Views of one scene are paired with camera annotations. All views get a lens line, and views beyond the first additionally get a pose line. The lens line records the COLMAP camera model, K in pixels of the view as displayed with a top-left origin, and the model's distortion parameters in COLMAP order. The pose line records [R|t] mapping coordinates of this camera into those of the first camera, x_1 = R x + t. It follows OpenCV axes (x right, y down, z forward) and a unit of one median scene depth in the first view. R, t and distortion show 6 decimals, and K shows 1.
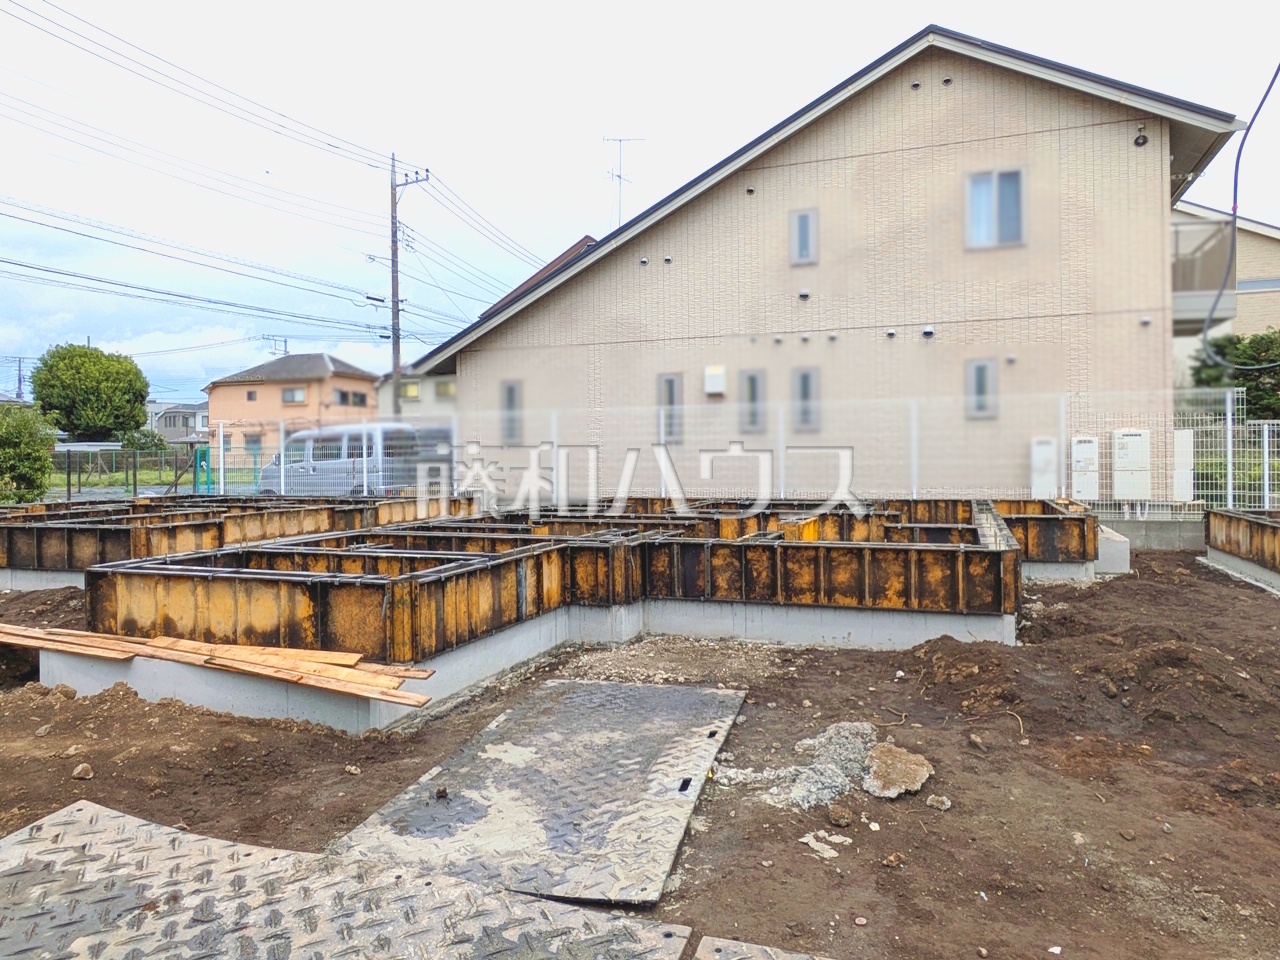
lens RADIAL K [[866.2, 0, 638.7], [0, 866.2, 453.3], [0, 0, 1]] dist [0.002230, -0.004244]
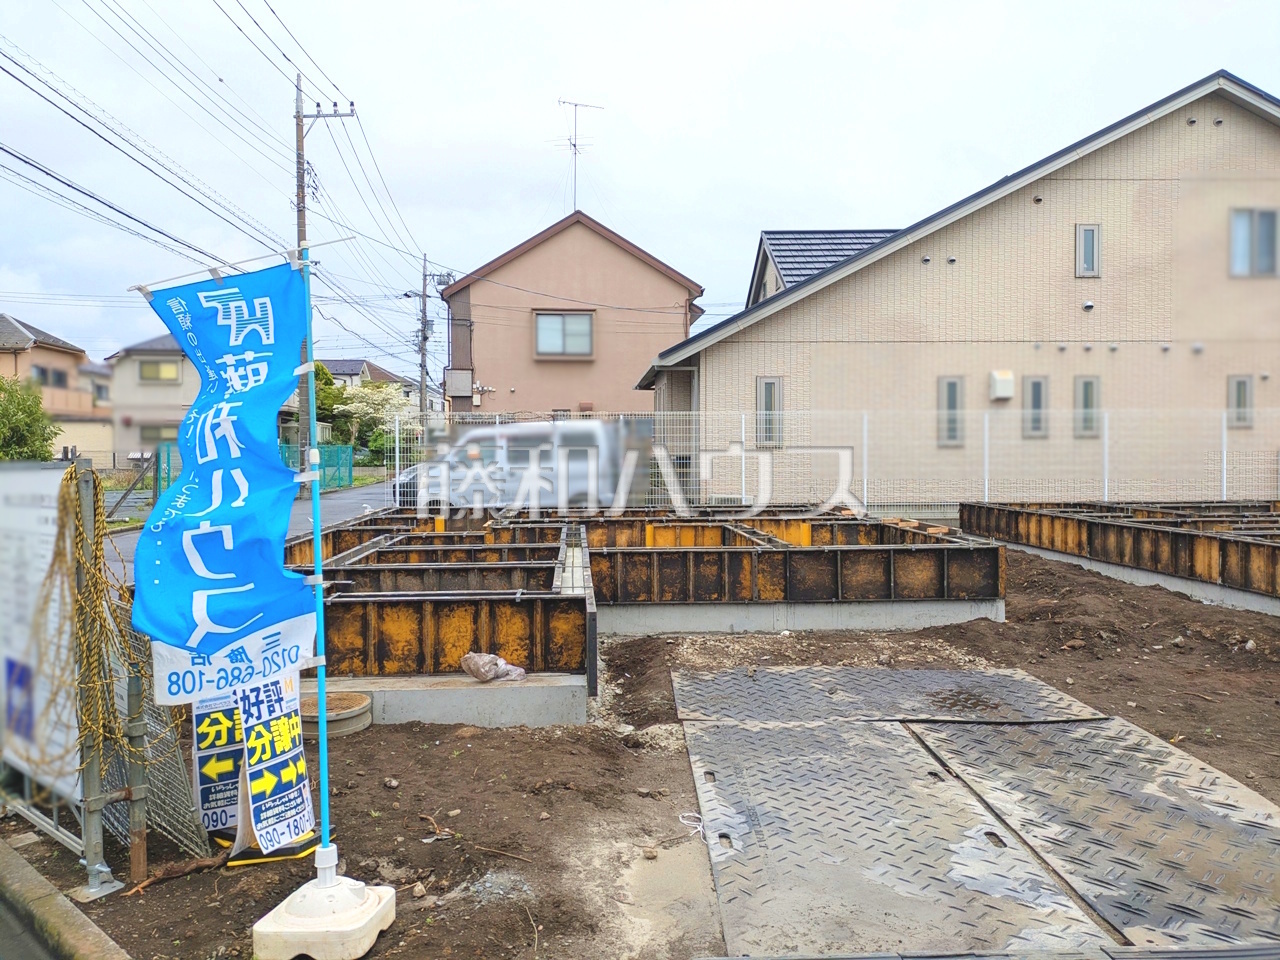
lens RADIAL K [[935.9, 0, 631.7], [0, 935.9, 464.2], [0, 0, 1]] dist [0.069941, -0.058525]
pose [[0.914546, 0.000696, 0.404482, -0.826975], [-0.005611, 0.999924, 0.010964, -0.002318], [-0.404443, -0.012297, 0.914480, 0.184915]]
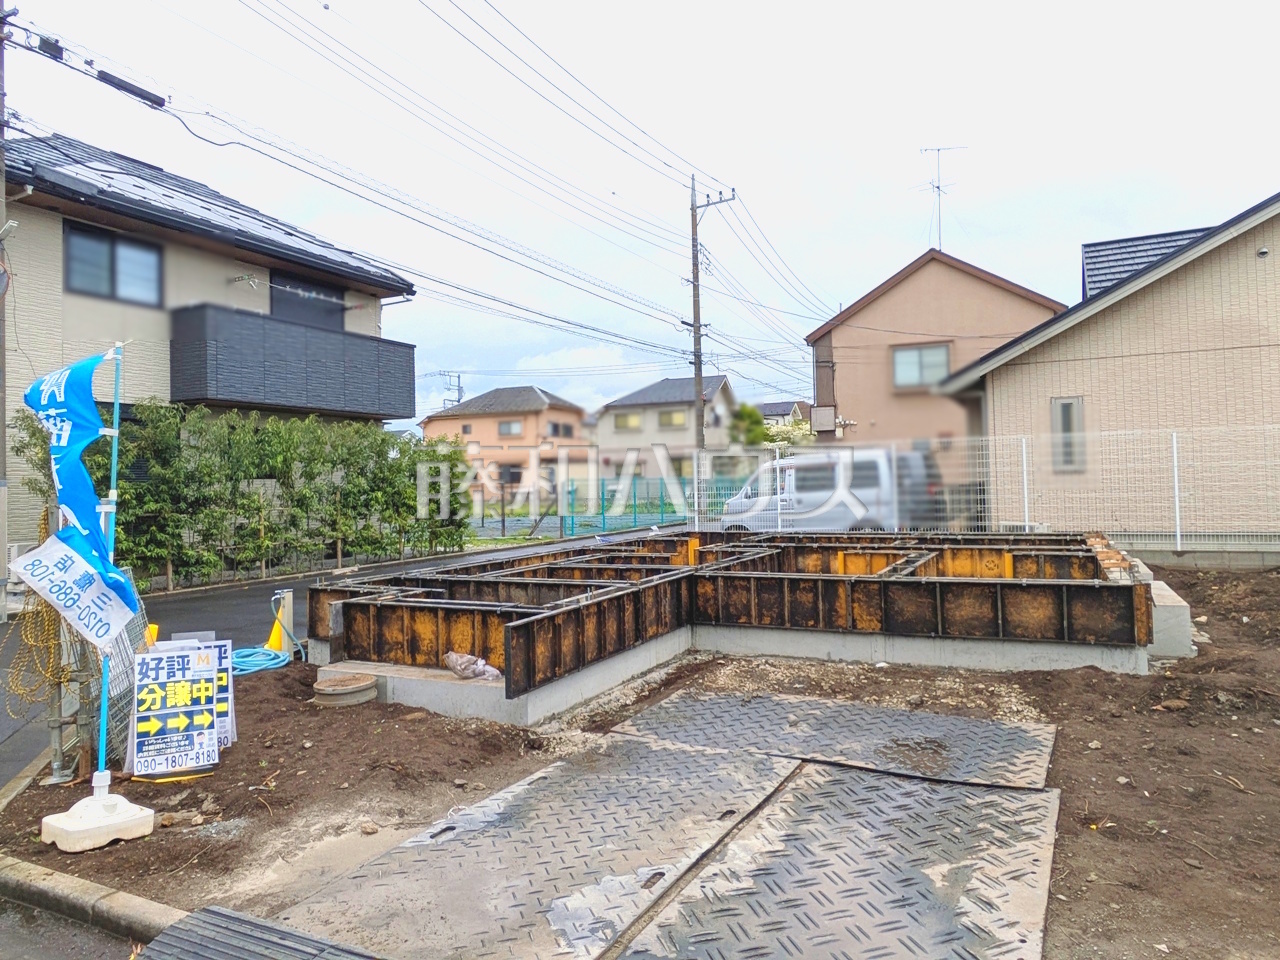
lens RADIAL K [[846.9, 0, 644.7], [0, 846.9, 455.3], [0, 0, 1]] dist [-0.001232, 0.000829]
pose [[0.995849, -0.014016, -0.089938, -0.596189], [0.011033, 0.999375, -0.033583, -0.003167], [0.090353, 0.032452, 0.995381, 0.150177]]
